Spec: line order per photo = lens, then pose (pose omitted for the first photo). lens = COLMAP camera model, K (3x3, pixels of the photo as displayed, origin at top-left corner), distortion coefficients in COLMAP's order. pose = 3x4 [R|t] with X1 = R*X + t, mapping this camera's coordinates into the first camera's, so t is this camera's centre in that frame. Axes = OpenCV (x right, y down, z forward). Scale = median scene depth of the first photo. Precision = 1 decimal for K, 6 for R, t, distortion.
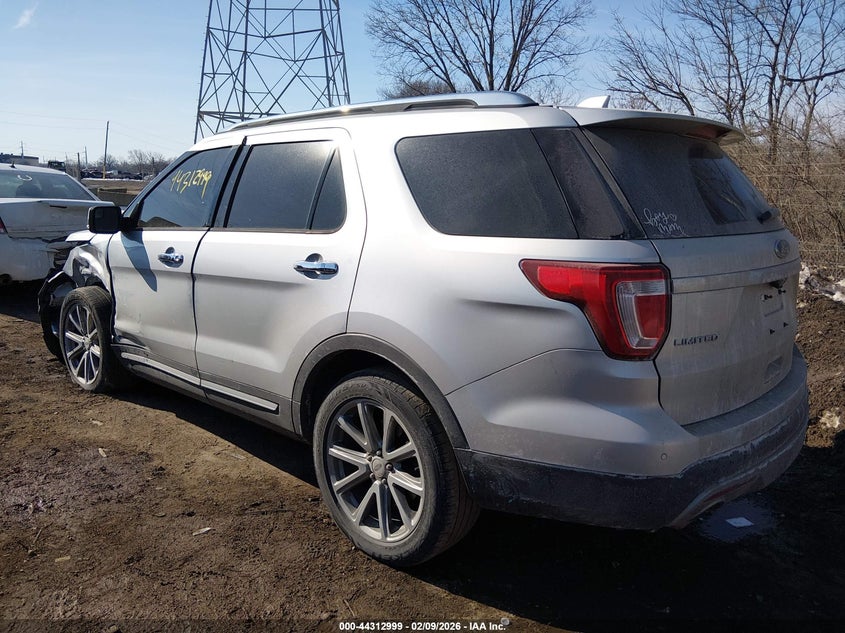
lens RADIAL K [[705.5, 0, 418.1], [0, 705.5, 316.3], [0, 0, 1]] dist [-0.007178, -0.009511]
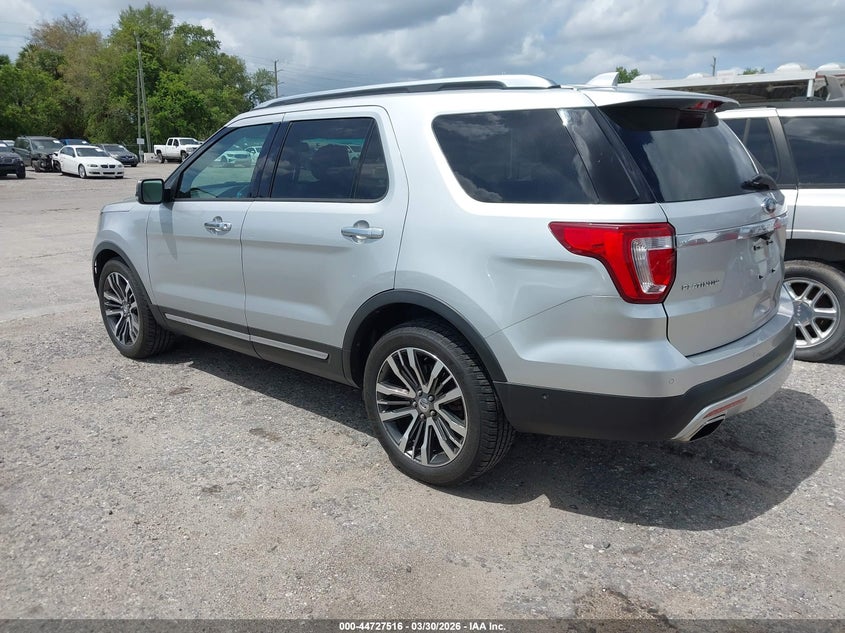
lens RADIAL K [[705.5, 0, 422.1], [0, 705.5, 309.0], [0, 0, 1]] dist [-0.007178, -0.009511]
pose [[0.999367, -0.030897, 0.017618, -0.082942], [0.029919, 0.998132, 0.053271, -0.003740], [-0.019231, -0.052711, 0.998425, -0.164743]]
